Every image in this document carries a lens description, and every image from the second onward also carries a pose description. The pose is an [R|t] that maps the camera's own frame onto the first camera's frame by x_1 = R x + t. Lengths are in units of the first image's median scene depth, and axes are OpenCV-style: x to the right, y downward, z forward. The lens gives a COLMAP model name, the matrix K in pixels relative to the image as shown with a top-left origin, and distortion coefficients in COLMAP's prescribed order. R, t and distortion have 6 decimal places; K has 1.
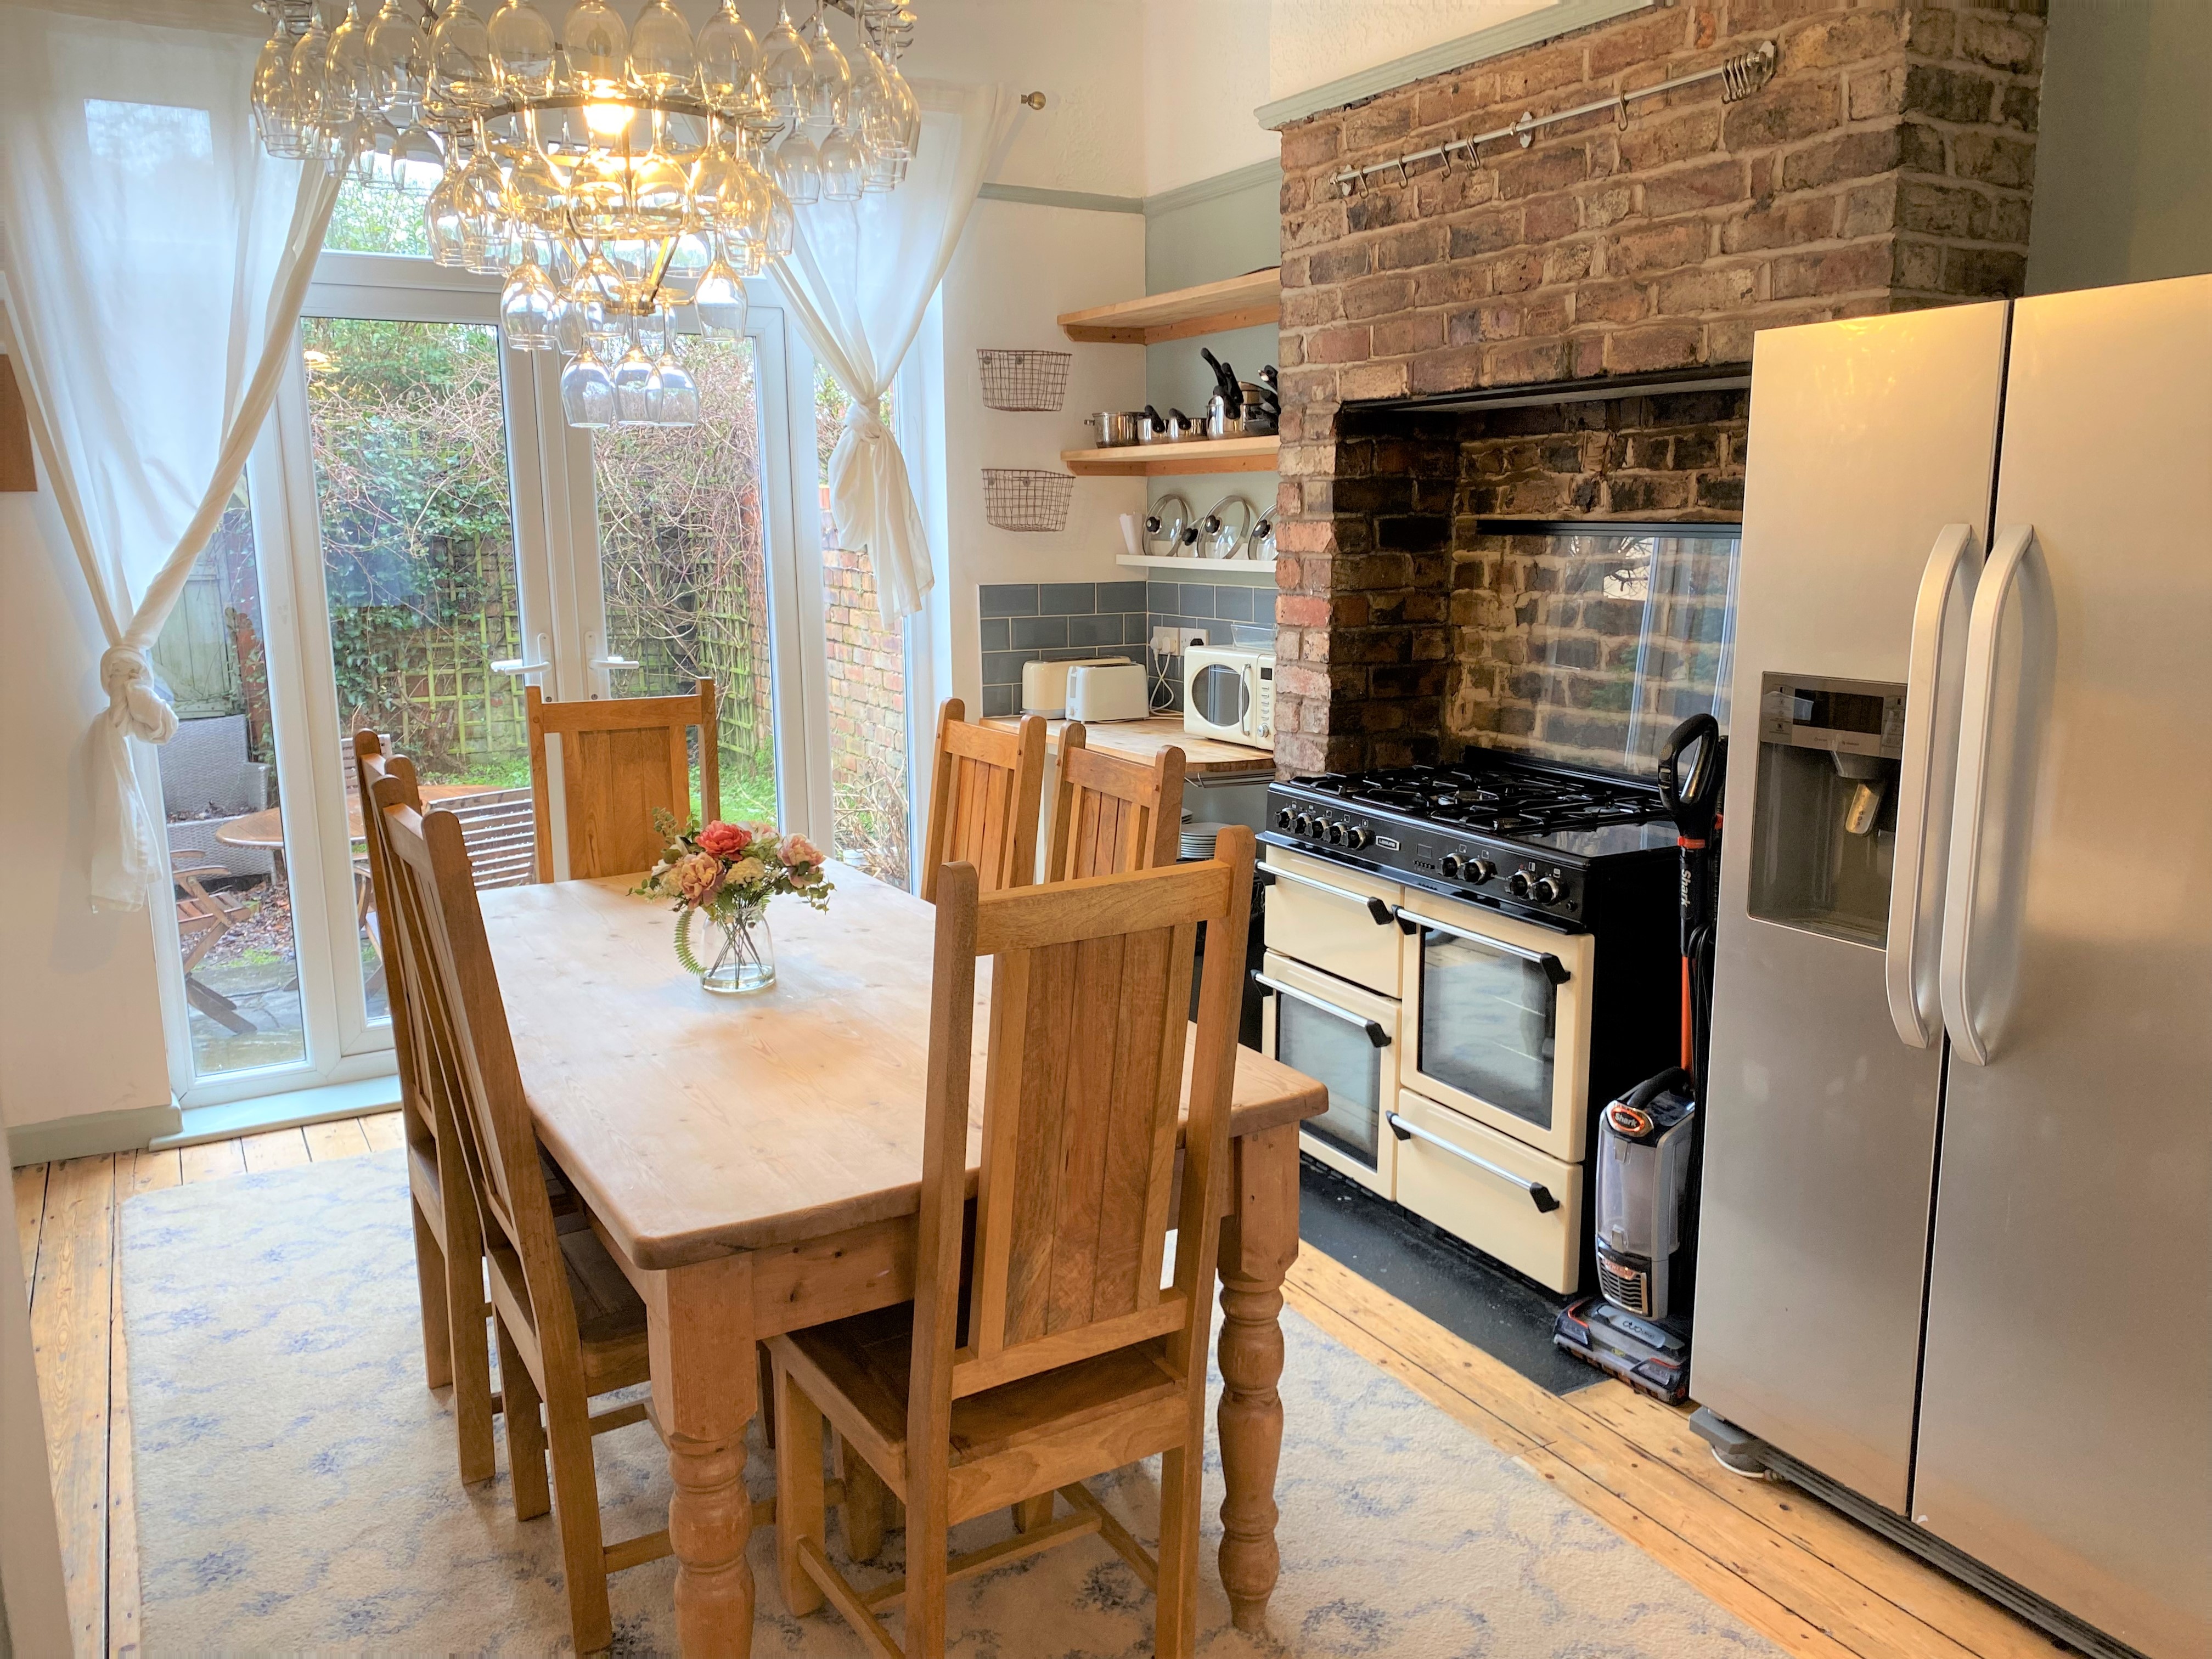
lens RADIAL K [[1668.6, 0, 1092.4], [0, 1668.6, 825.6], [0, 0, 1]] dist [-0.010663, -0.009085]
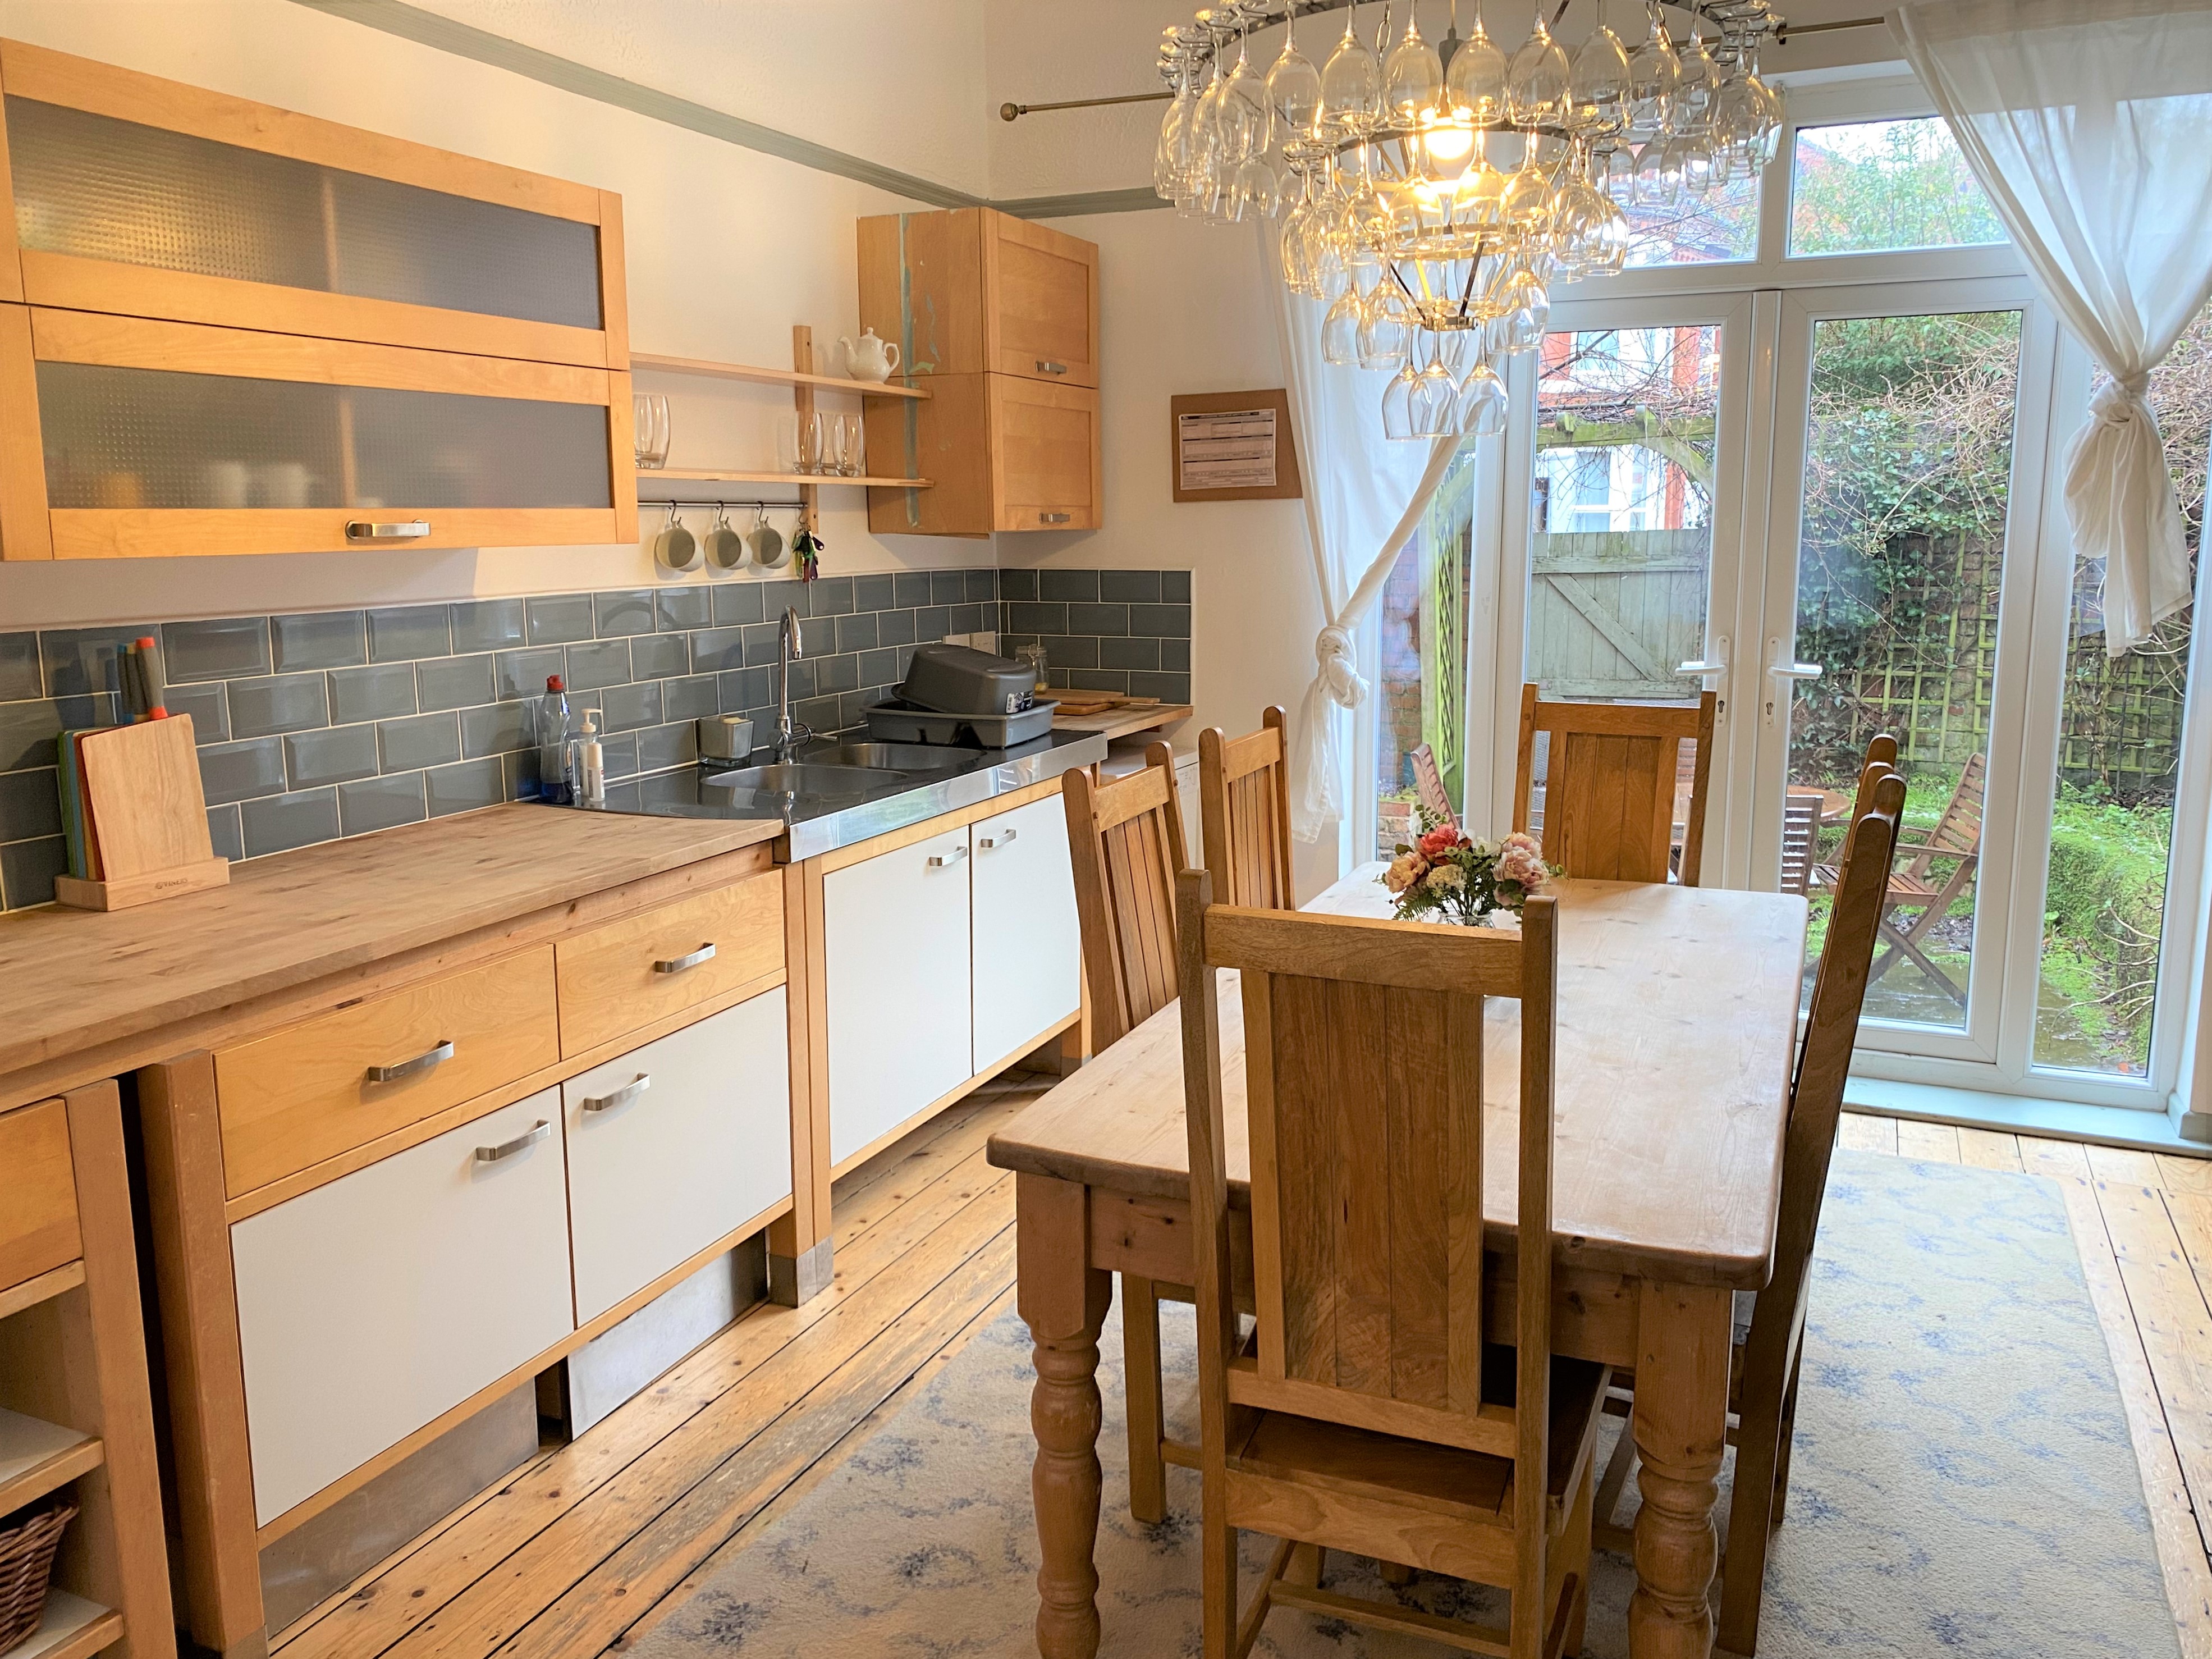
lens RADIAL K [[1669.0, 0, 1092.3], [0, 1669.0, 829.5], [0, 0, 1]] dist [-0.010663, -0.009085]
pose [[0.570427, 0.149843, -0.807565, 0.289287], [-0.143644, 0.986265, 0.081537, -0.031678], [0.808690, 0.069491, 0.584116, 0.143155]]
